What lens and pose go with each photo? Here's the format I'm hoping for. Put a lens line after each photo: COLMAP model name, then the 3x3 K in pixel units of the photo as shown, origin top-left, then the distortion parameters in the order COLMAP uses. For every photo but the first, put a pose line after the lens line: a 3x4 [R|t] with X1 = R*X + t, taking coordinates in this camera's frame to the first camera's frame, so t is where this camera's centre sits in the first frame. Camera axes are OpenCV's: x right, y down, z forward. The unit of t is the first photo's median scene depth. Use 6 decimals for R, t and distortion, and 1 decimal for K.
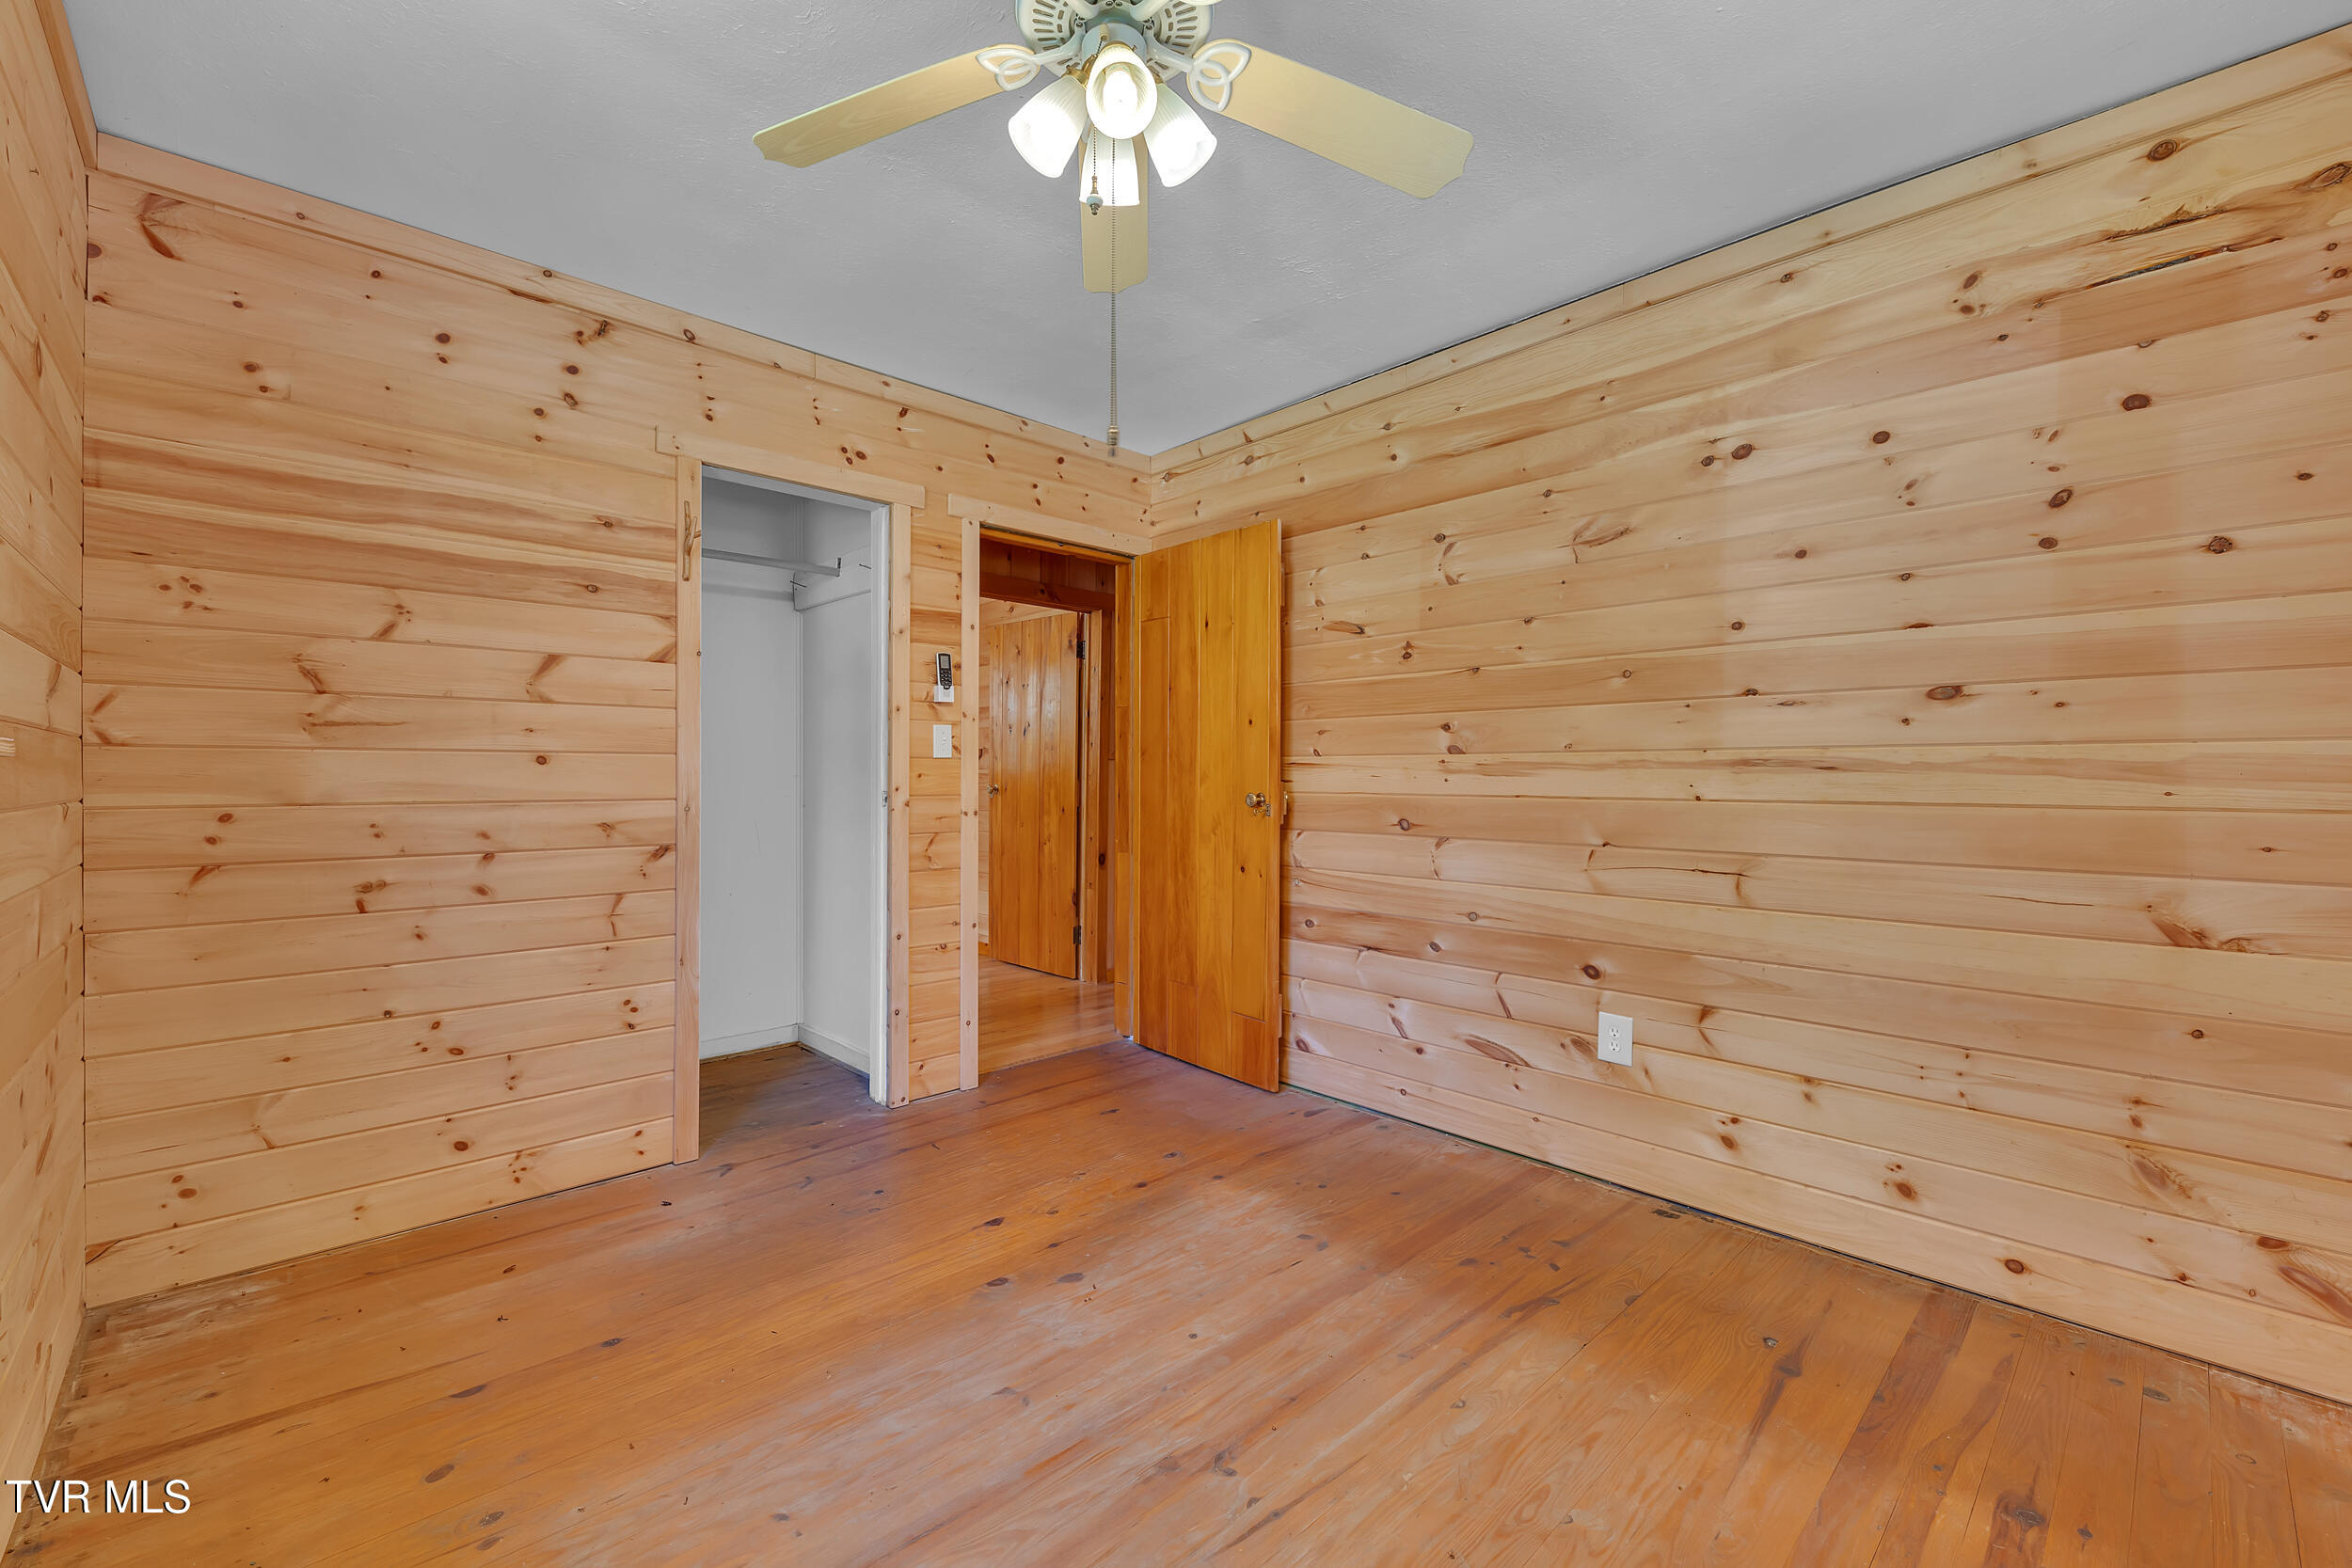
lens RADIAL K [[970.9, 0, 1174.6], [0, 970.9, 780.6], [0, 0, 1]] dist [-0.000123, 0.000028]
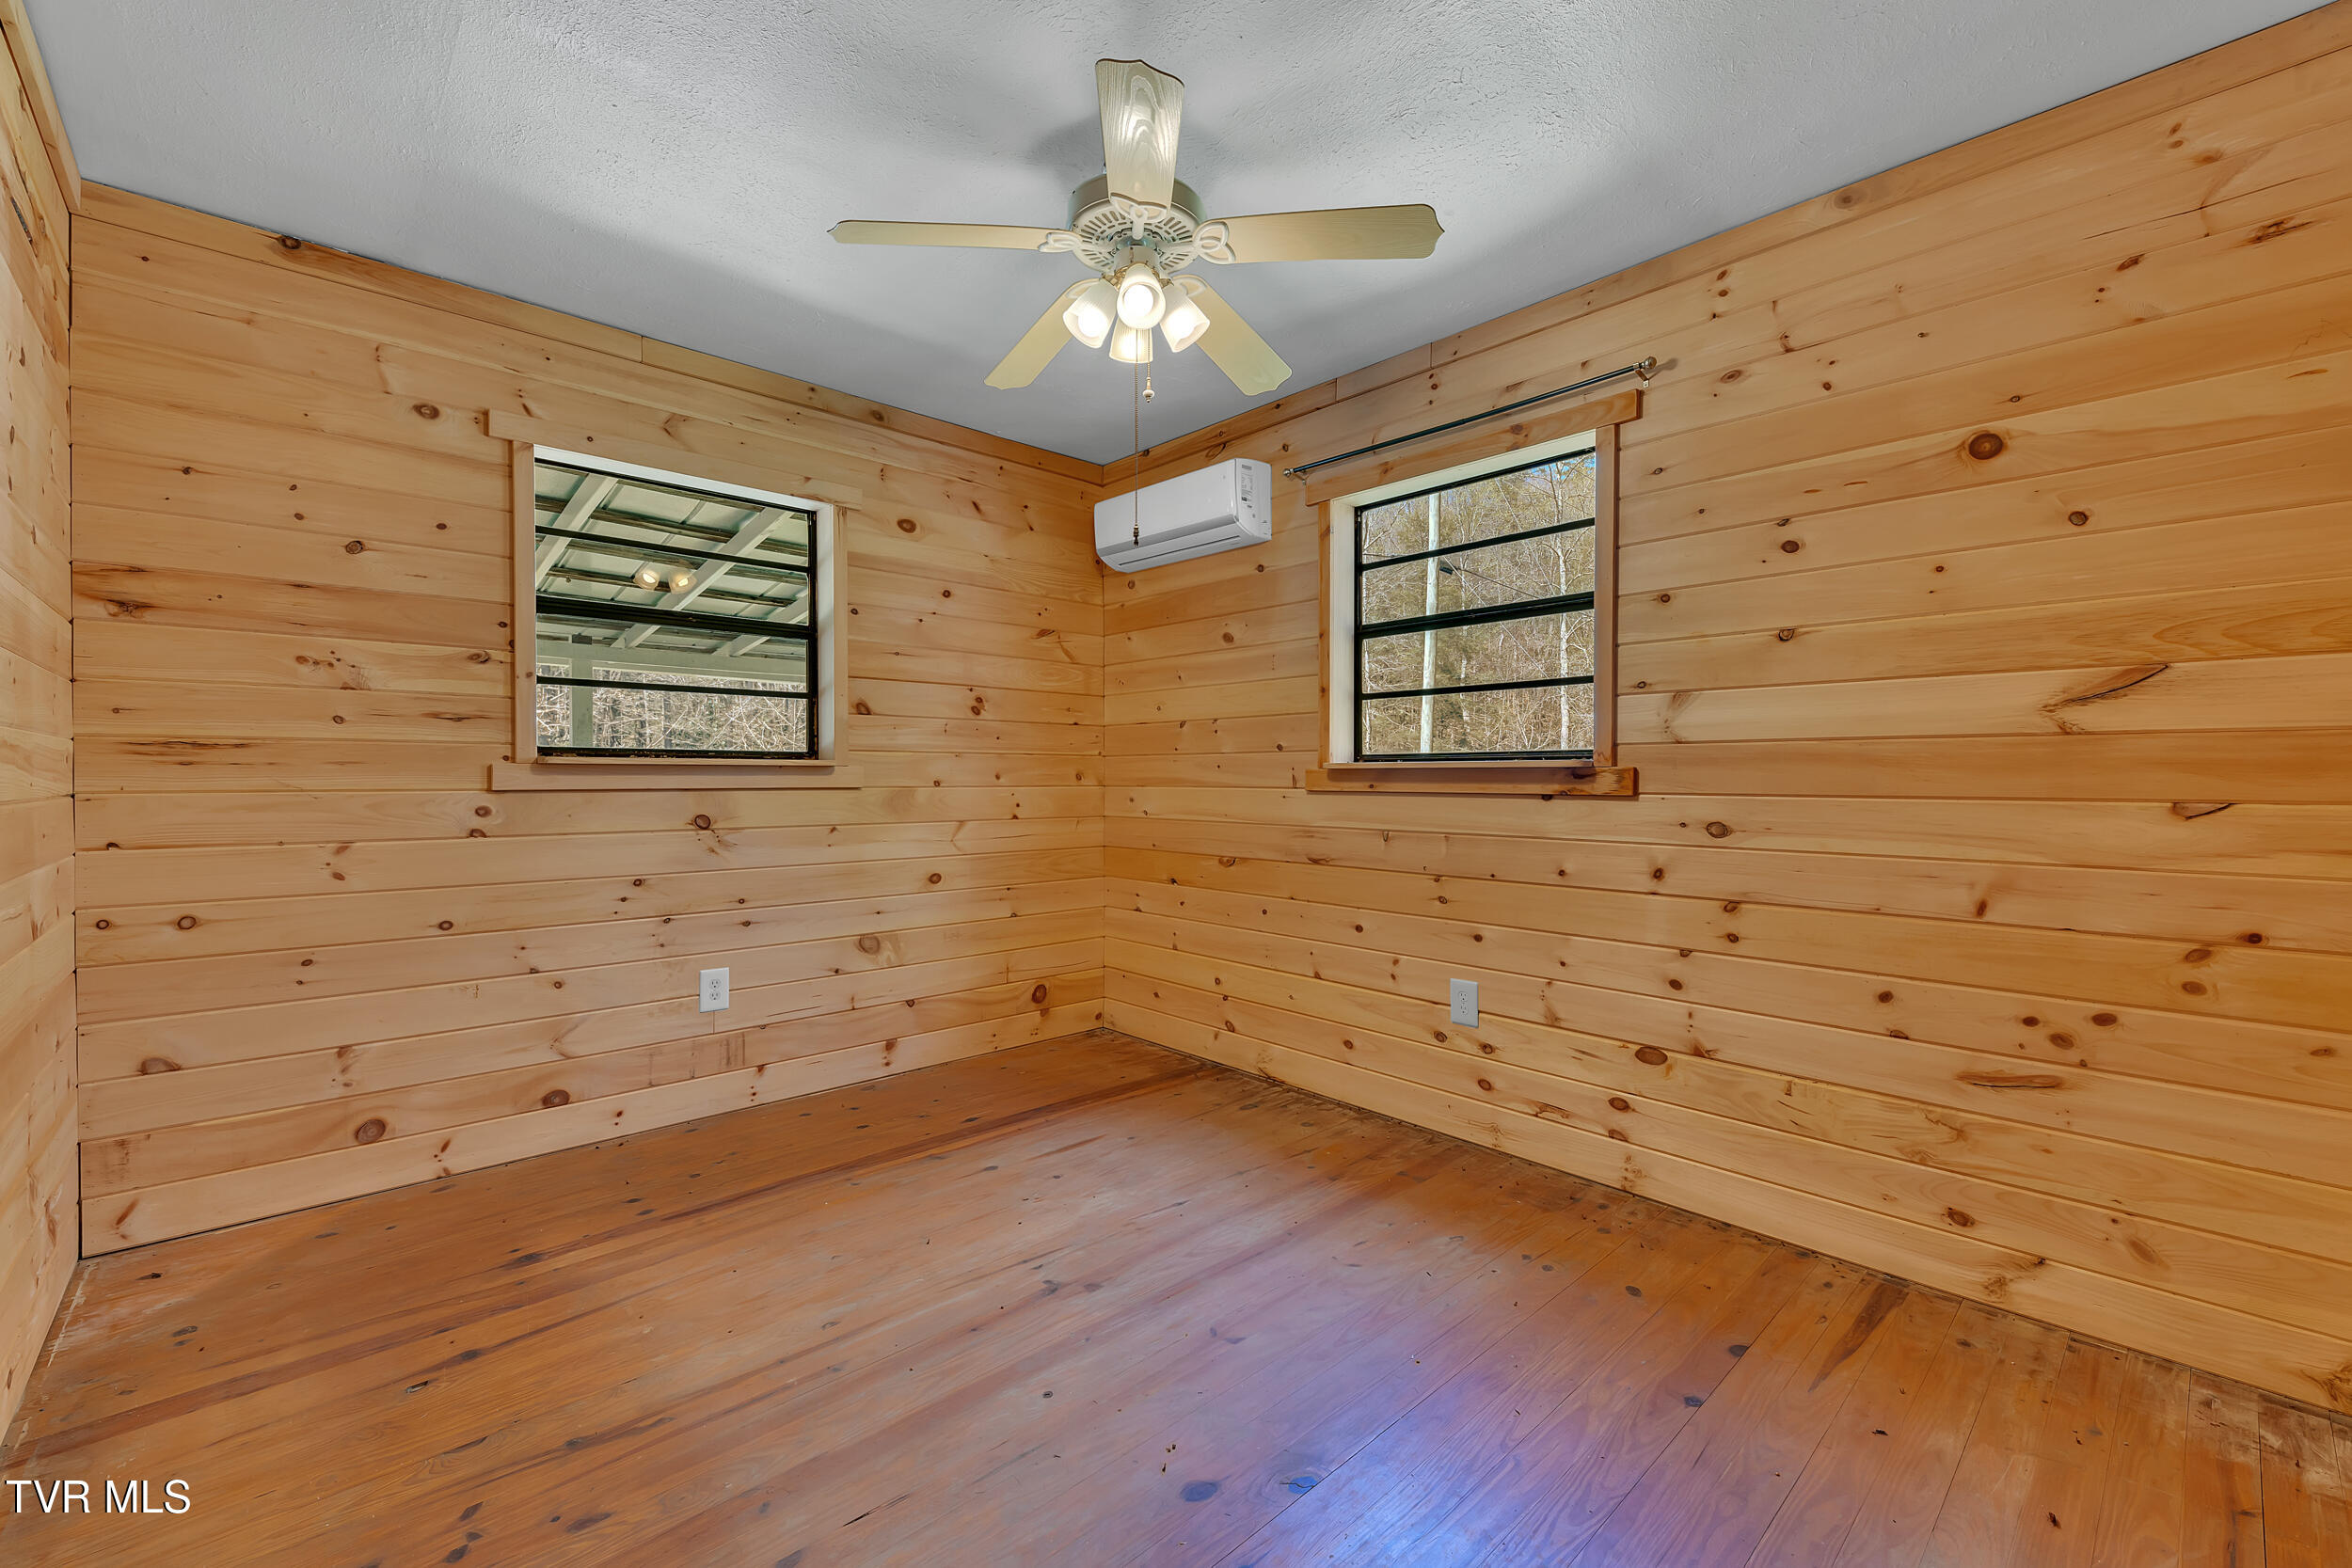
lens RADIAL K [[970.9, 0, 1177.3], [0, 970.9, 782.2], [0, 0, 1]] dist [-0.000123, 0.000028]
pose [[-0.999987, -0.002983, 0.004055, -0.109165], [-0.002950, 0.999962, 0.008225, -0.001855], [-0.004079, 0.008213, -0.999958, 2.008427]]
